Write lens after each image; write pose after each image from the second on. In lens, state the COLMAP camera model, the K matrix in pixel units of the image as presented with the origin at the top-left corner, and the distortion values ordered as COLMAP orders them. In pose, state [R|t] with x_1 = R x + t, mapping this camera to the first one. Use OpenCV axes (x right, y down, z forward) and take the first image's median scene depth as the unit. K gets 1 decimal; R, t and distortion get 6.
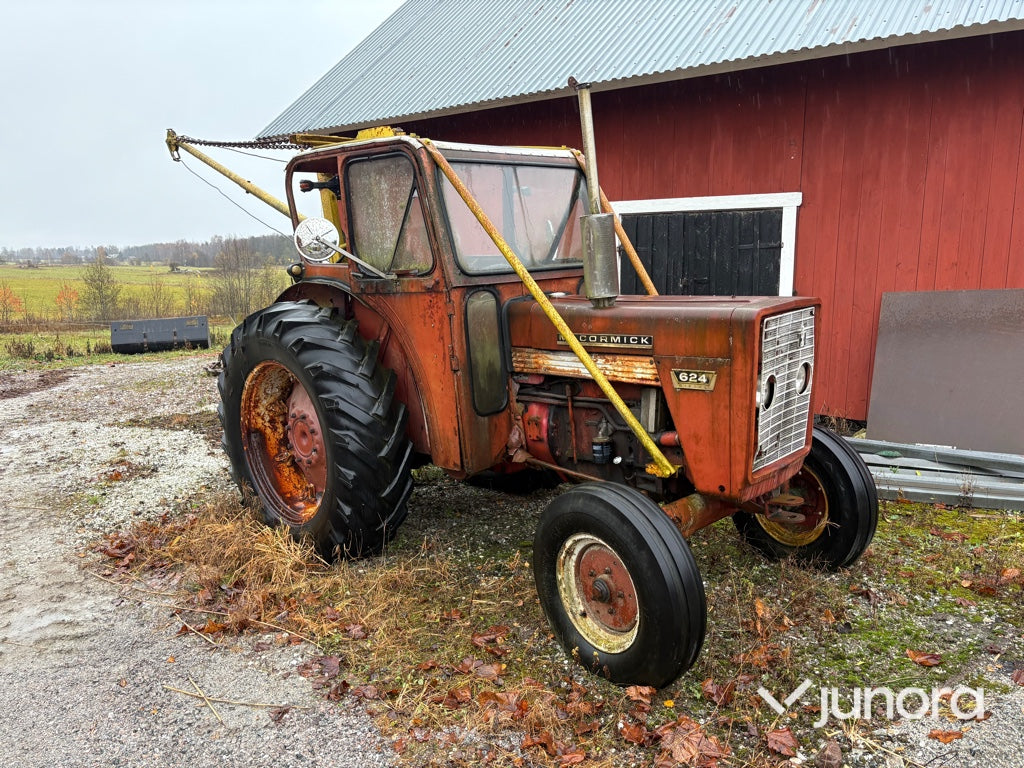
lens RADIAL K [[773.3, 0, 506.6], [0, 773.3, 385.7], [0, 0, 1]] dist [0.055235, -0.059400]
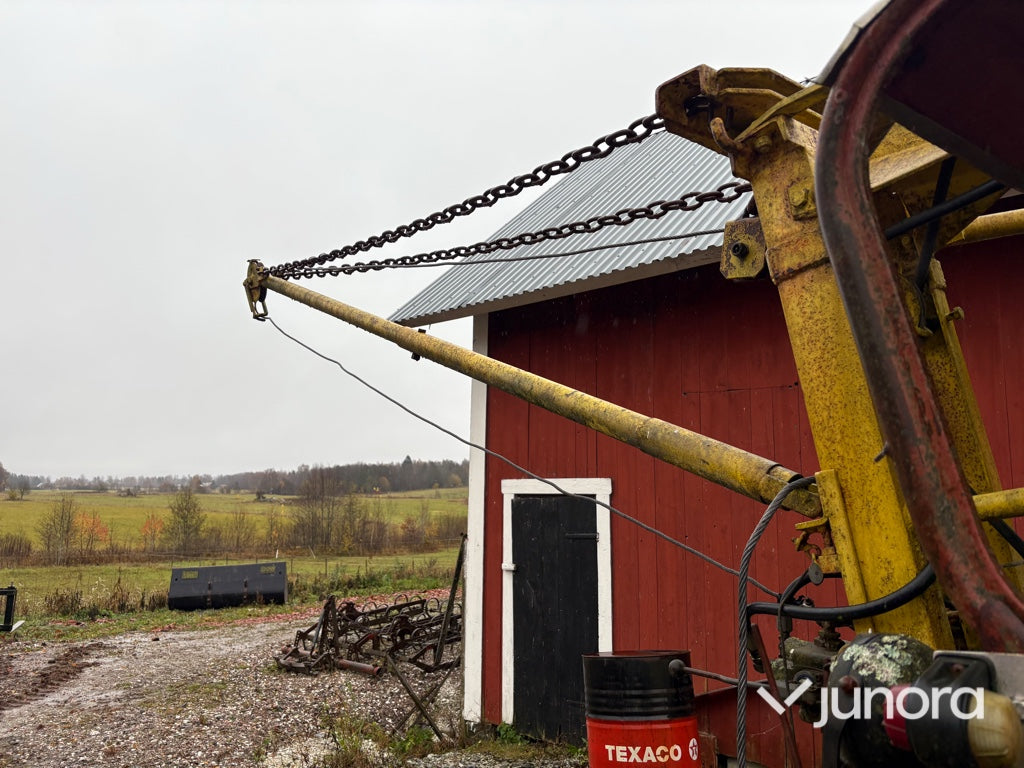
lens RADIAL K [[773.3, 0, 506.6], [0, 773.3, 385.7], [0, 0, 1]] dist [0.055235, -0.059400]
pose [[0.995400, -0.008227, -0.095456, -0.389128], [-0.019581, 0.957807, -0.286744, -0.190652], [0.093787, 0.287294, 0.953240, 0.987658]]
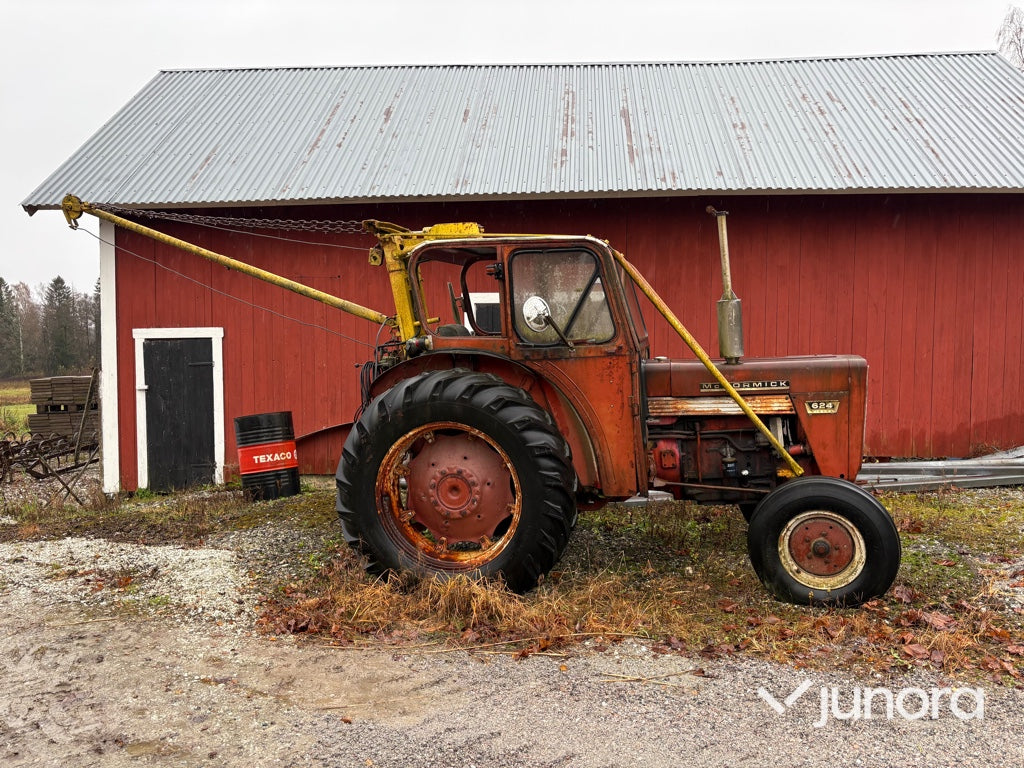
lens RADIAL K [[773.3, 0, 506.6], [0, 773.3, 385.7], [0, 0, 1]] dist [0.055235, -0.059400]
pose [[0.844066, -0.027572, 0.535529, -0.886786], [0.090887, 0.991584, -0.092197, 0.028793], [-0.528480, 0.126493, 0.839469, 0.022812]]
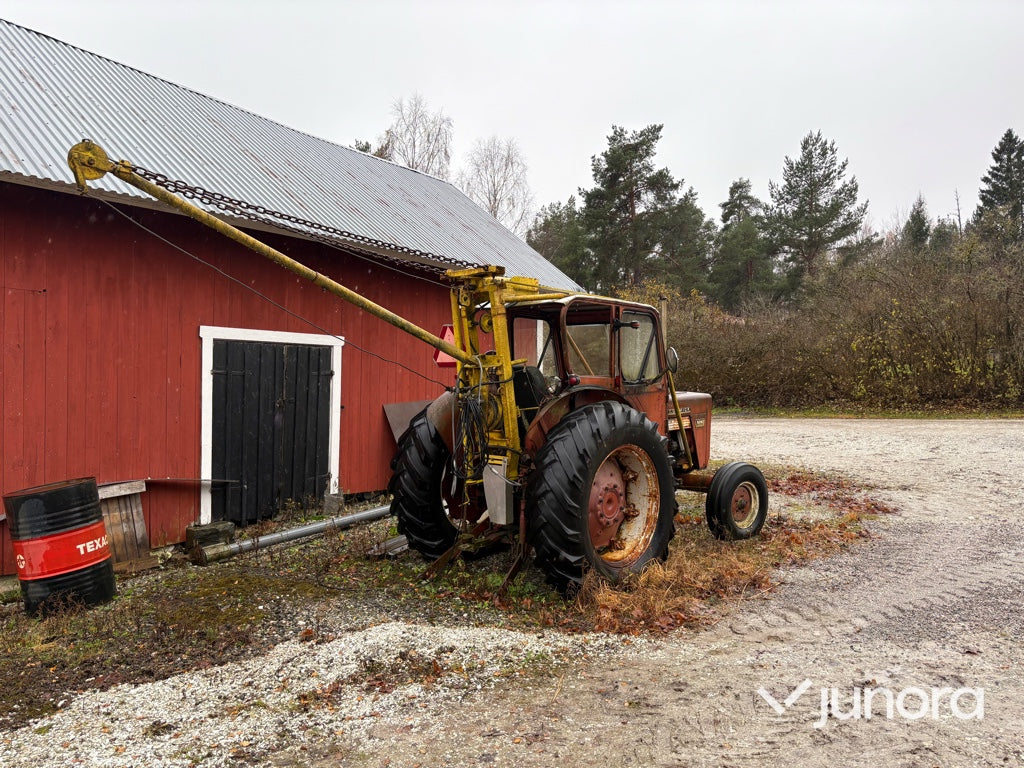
lens RADIAL K [[776.9, 0, 498.7], [0, 776.9, 375.7], [0, 0, 1]] dist [0.035010, 0.002408]
pose [[-0.029866, 0.023695, 0.999273, -1.805890], [0.172860, 0.984779, -0.018185, -0.179548], [-0.984494, 0.172191, -0.033508, 1.354000]]
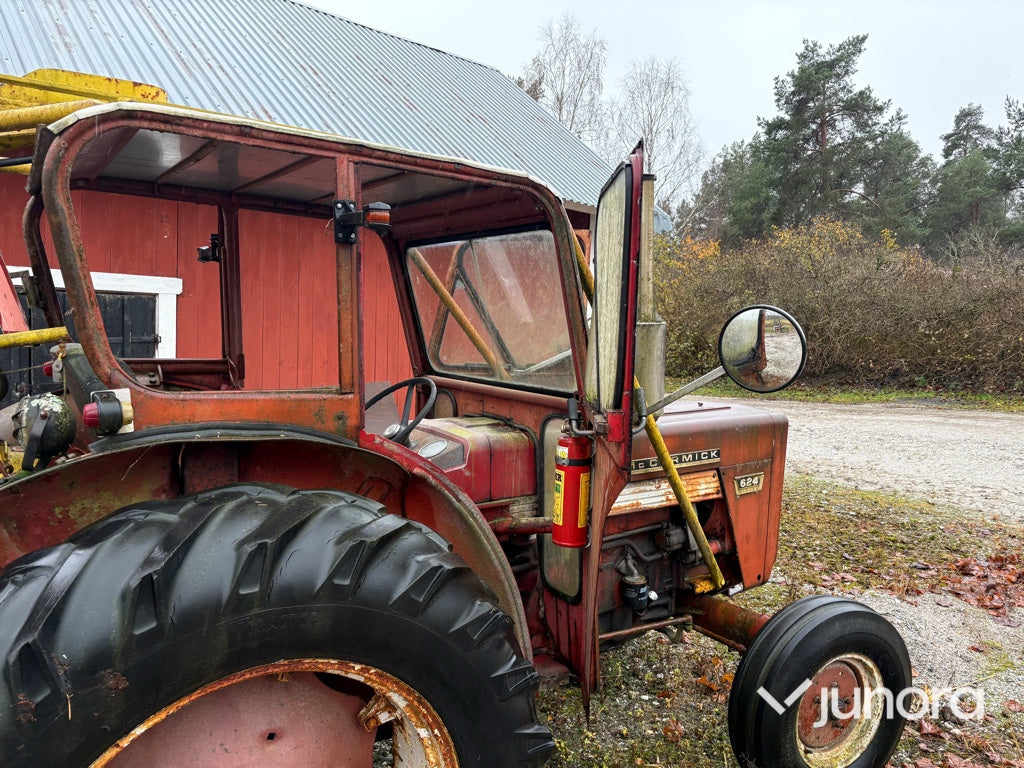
lens RADIAL K [[773.3, 0, 506.6], [0, 773.3, 385.7], [0, 0, 1]] dist [0.055235, -0.059400]
pose [[0.192097, -0.043480, 0.980412, -0.684062], [0.145153, 0.989289, 0.015433, -0.162845], [-0.970582, 0.139345, 0.196351, 0.870493]]
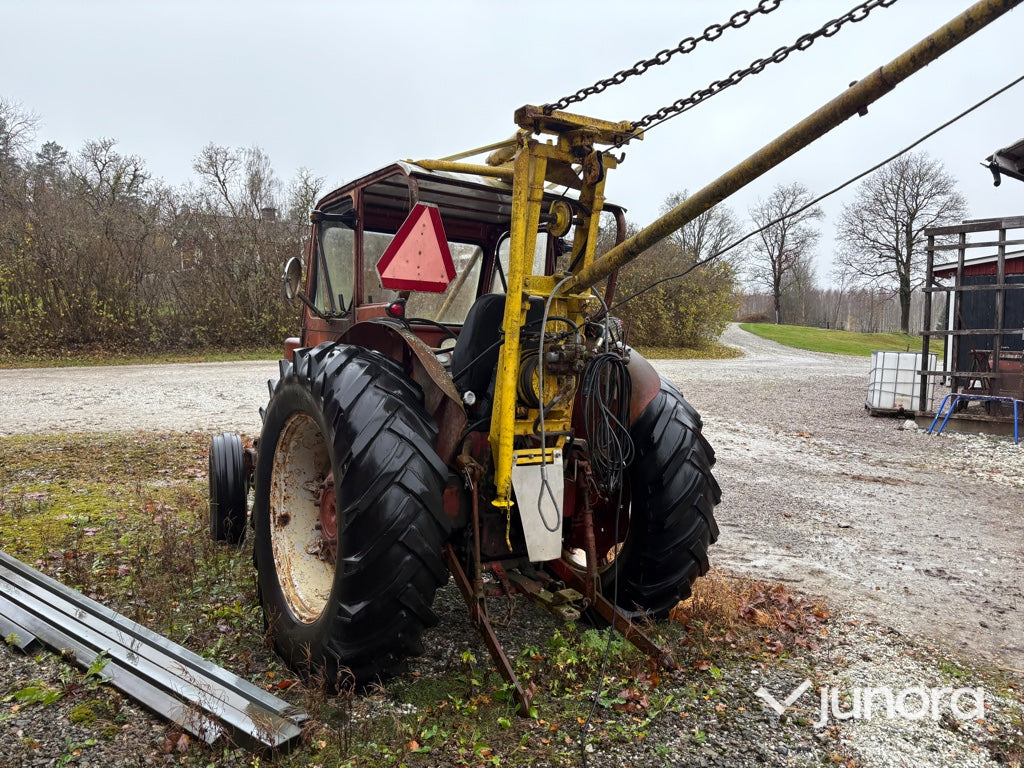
lens RADIAL K [[773.3, 0, 506.6], [0, 773.3, 385.7], [0, 0, 1]] dist [0.055235, -0.059400]
pose [[-0.978044, -0.018904, 0.207539, -0.443028], [0.029931, 0.972810, 0.229664, -0.331717], [-0.206238, 0.230834, -0.950885, 2.173960]]
